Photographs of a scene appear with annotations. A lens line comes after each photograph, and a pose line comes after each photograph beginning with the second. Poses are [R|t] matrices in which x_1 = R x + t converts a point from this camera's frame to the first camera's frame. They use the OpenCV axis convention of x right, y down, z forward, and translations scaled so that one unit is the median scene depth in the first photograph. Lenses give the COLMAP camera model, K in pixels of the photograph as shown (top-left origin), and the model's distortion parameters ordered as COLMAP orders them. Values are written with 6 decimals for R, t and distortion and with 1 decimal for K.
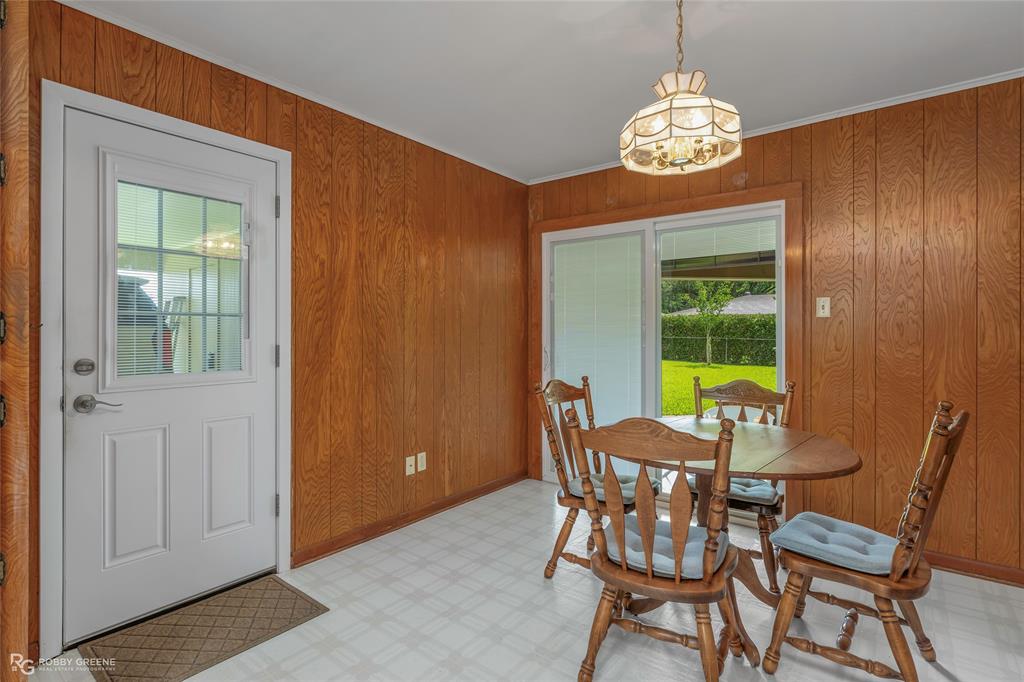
lens RADIAL K [[501.7, 0, 508.3], [0, 501.7, 331.8], [0, 0, 1]] dist [-0.011788, 0.004147]
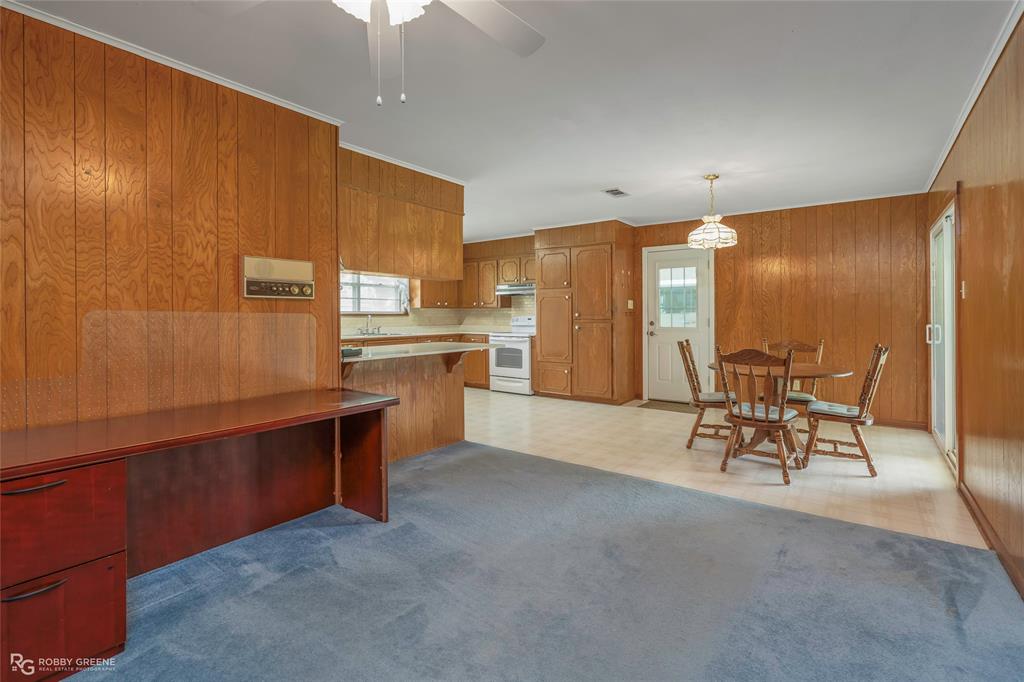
lens RADIAL K [[468.8, 0, 523.2], [0, 468.8, 315.5], [0, 0, 1]] dist [-0.001687, 0.000724]
pose [[0.043944, 0.000892, -0.999034, 1.655170], [0.005310, 0.999985, 0.001126, 0.003041], [0.999020, -0.005354, 0.043939, -0.051931]]
